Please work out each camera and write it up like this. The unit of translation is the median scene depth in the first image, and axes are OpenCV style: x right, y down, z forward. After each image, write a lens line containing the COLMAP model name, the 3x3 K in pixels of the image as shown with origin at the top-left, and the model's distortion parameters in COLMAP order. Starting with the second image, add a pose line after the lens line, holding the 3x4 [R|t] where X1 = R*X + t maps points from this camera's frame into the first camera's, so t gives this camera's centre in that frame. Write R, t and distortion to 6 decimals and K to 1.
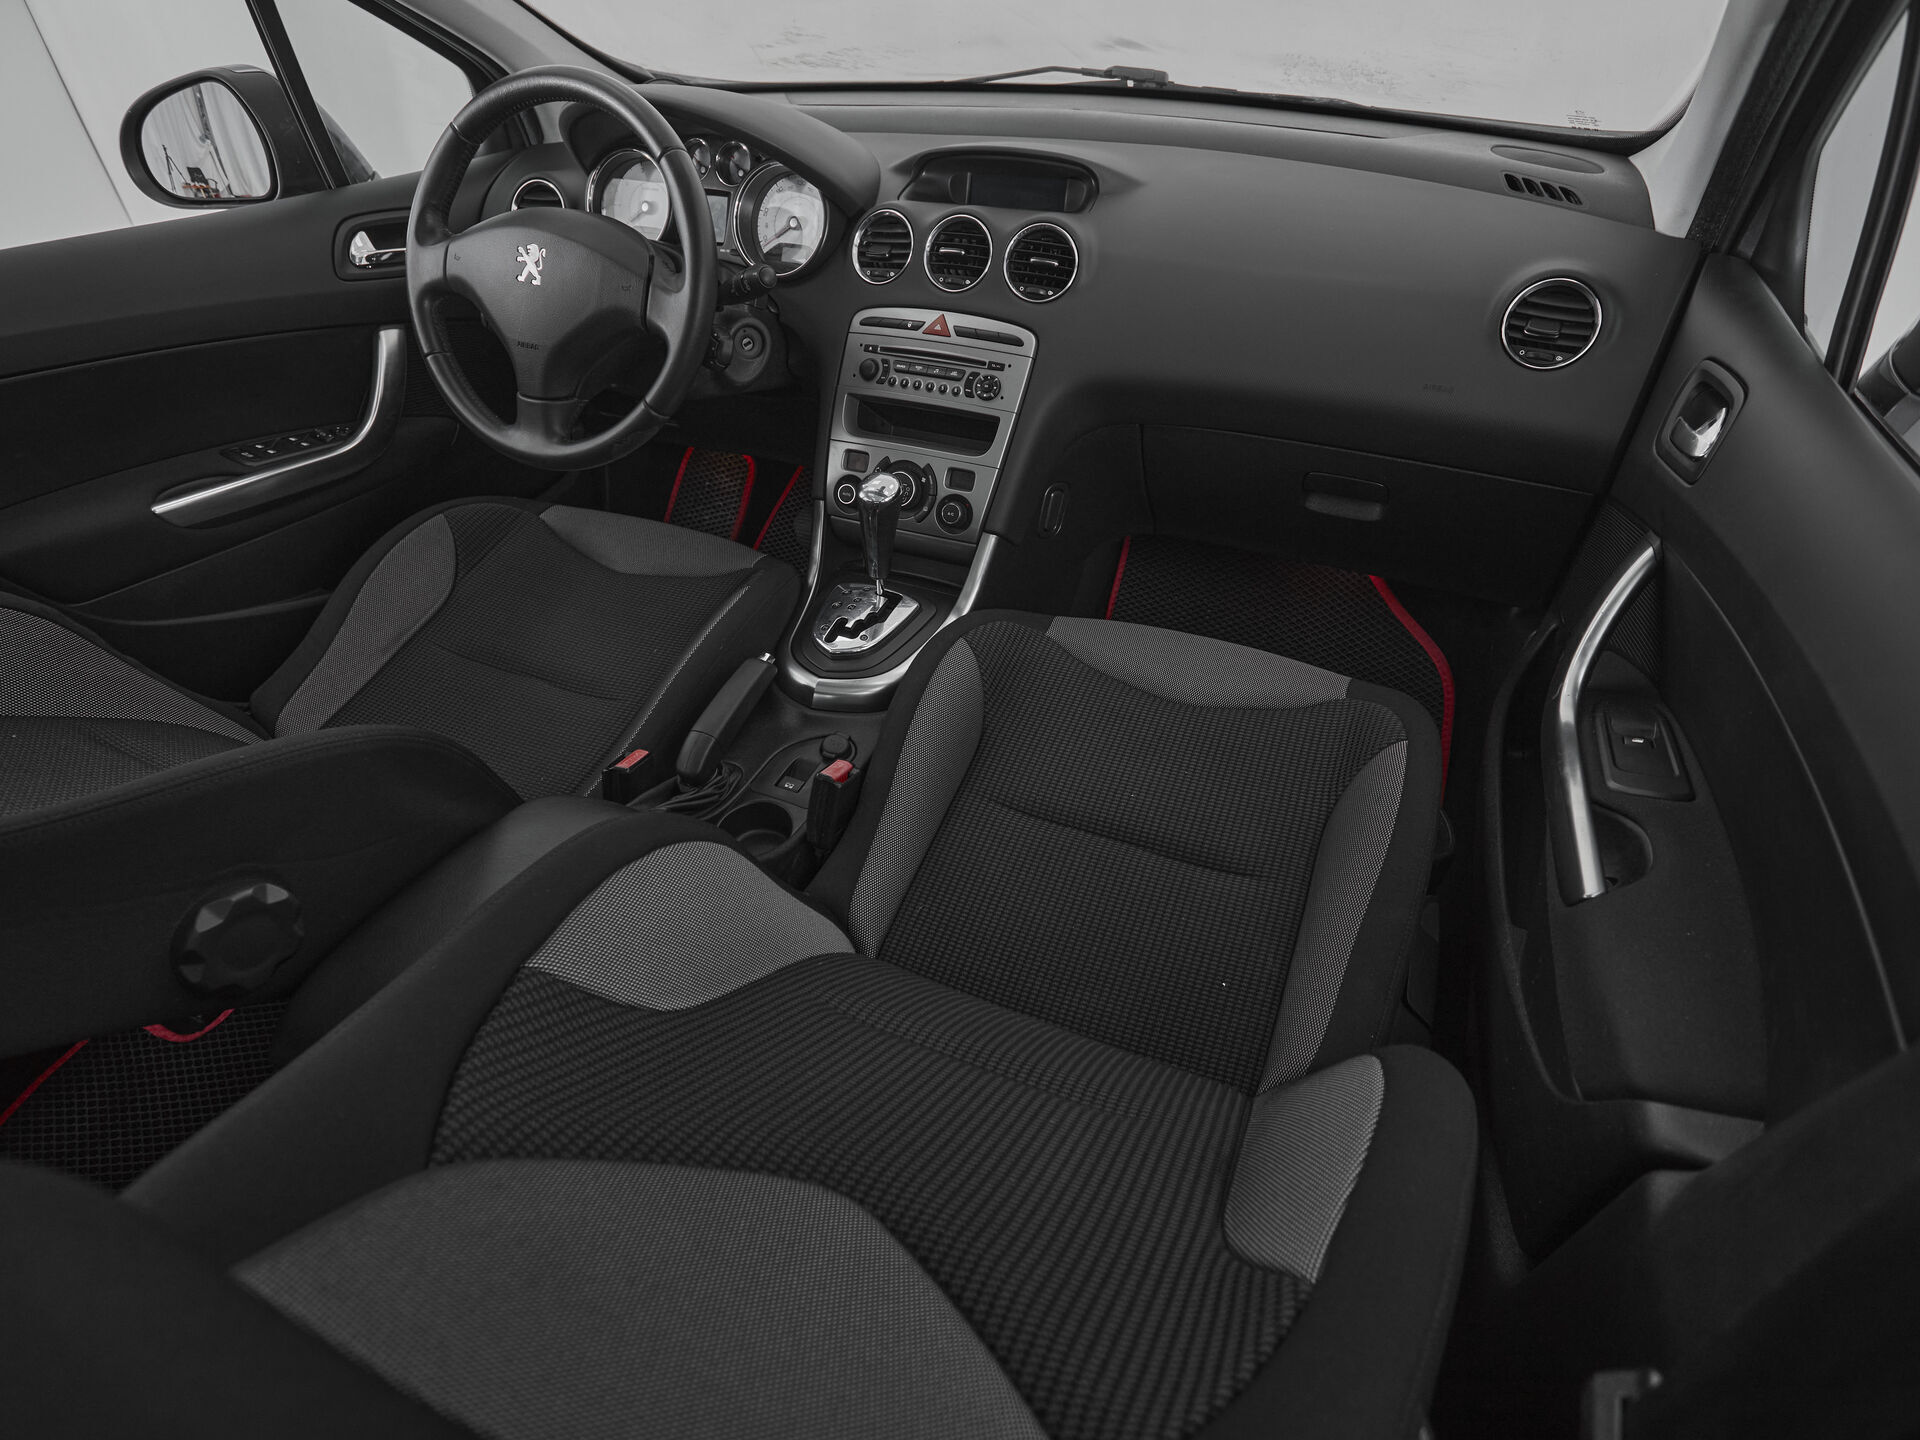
lens RADIAL K [[1015.0, 0, 985.5], [0, 1015.0, 715.6], [0, 0, 1]] dist [-0.000953, -0.000890]
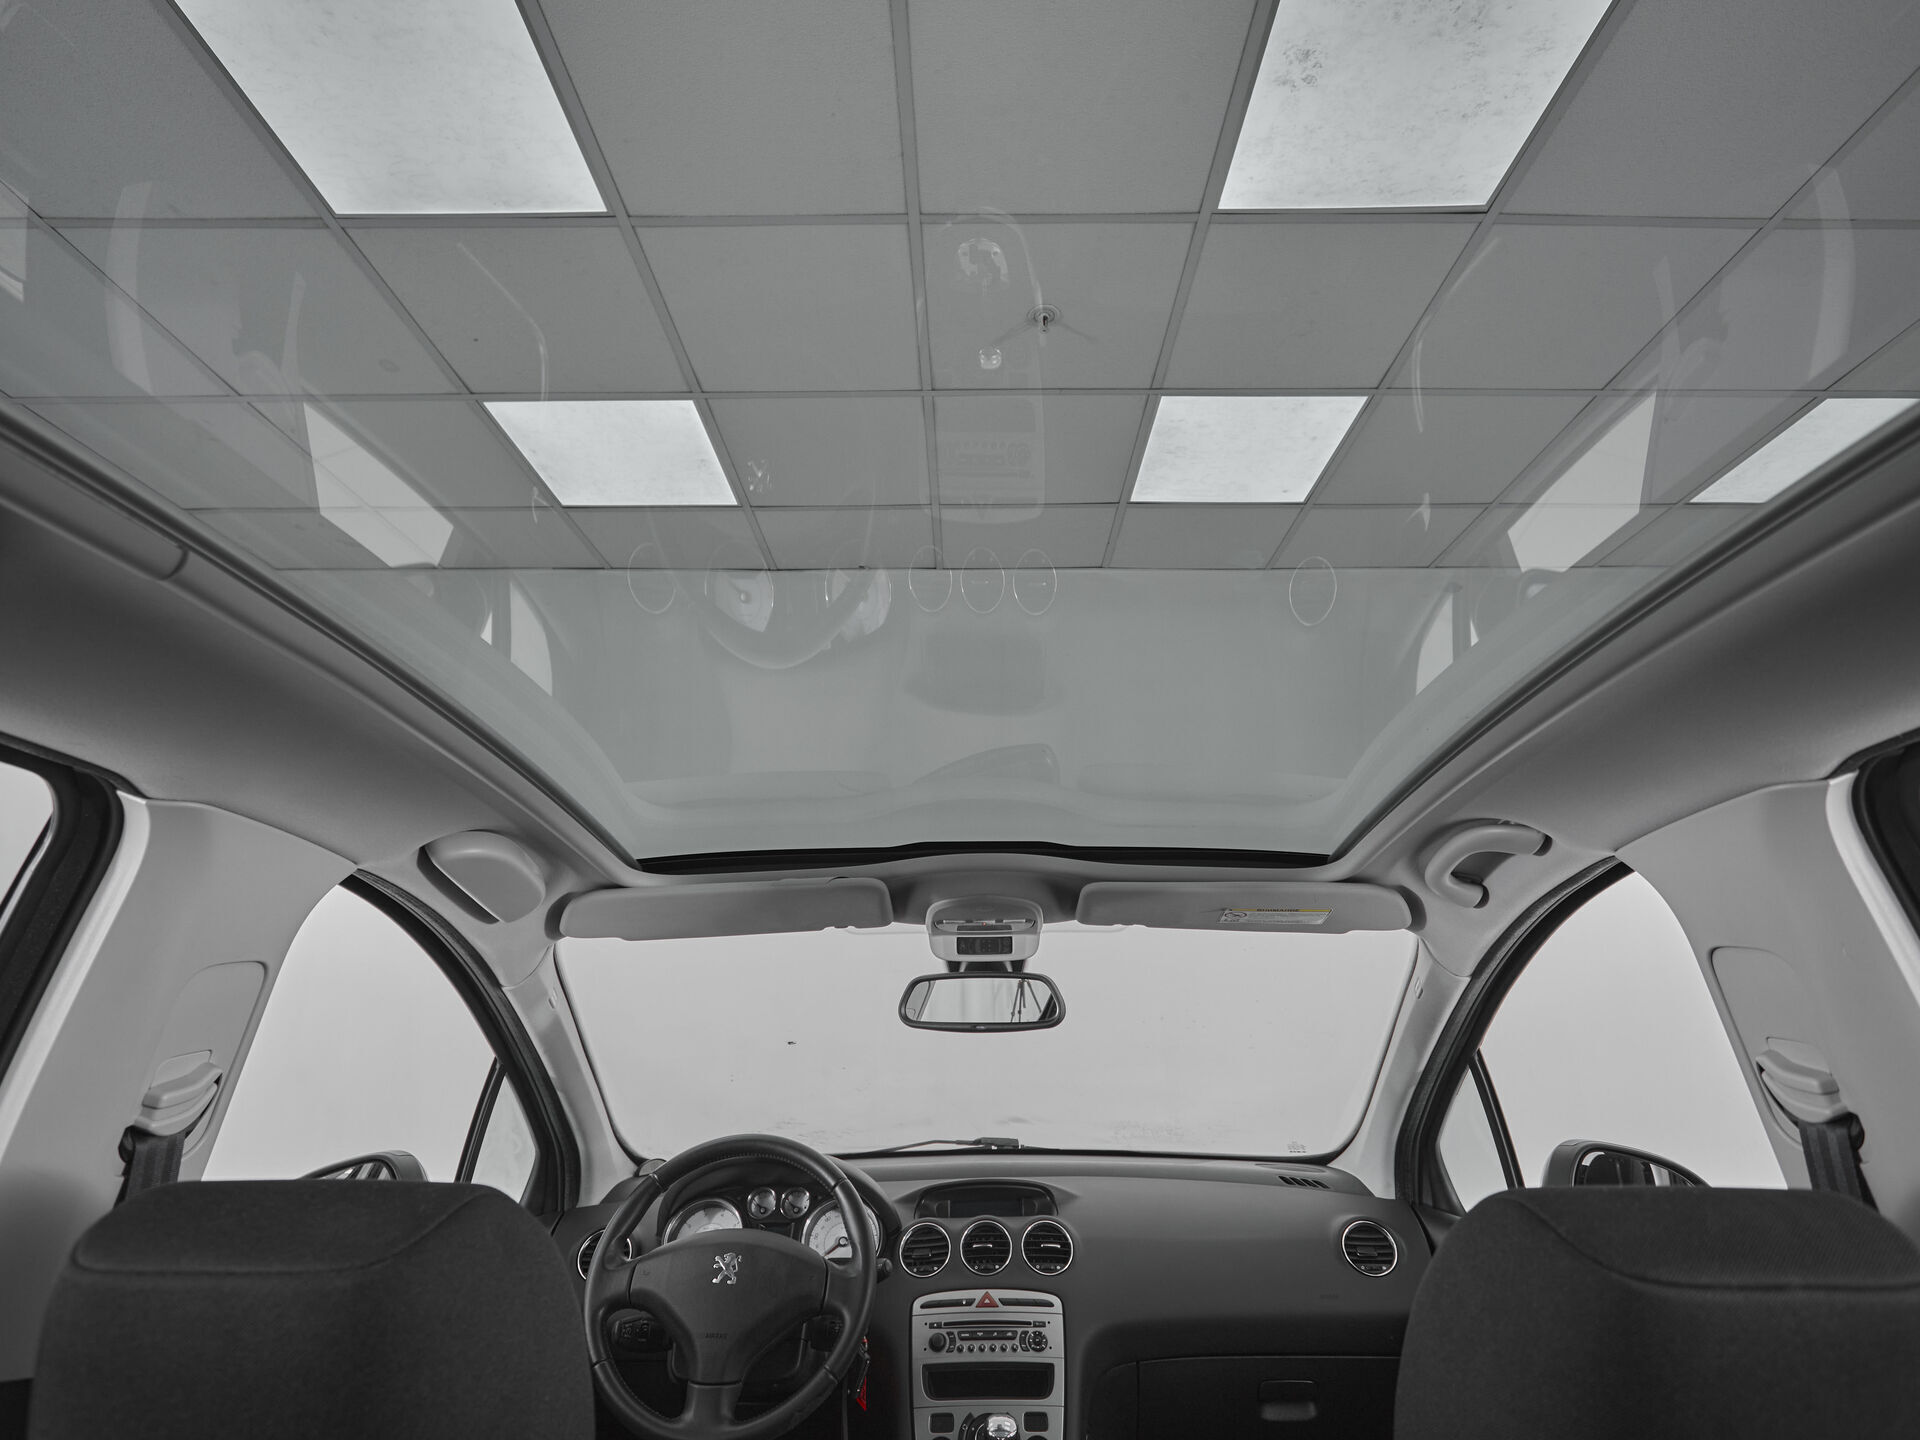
lens RADIAL K [[1015.0, 0, 973.3], [0, 1015.0, 726.1], [0, 0, 1]] dist [-0.000953, -0.000890]
pose [[0.924624, 0.113320, 0.363632, -0.645439], [0.241453, 0.563972, -0.789706, 0.251343], [-0.294568, 0.817981, 0.494101, -0.294505]]
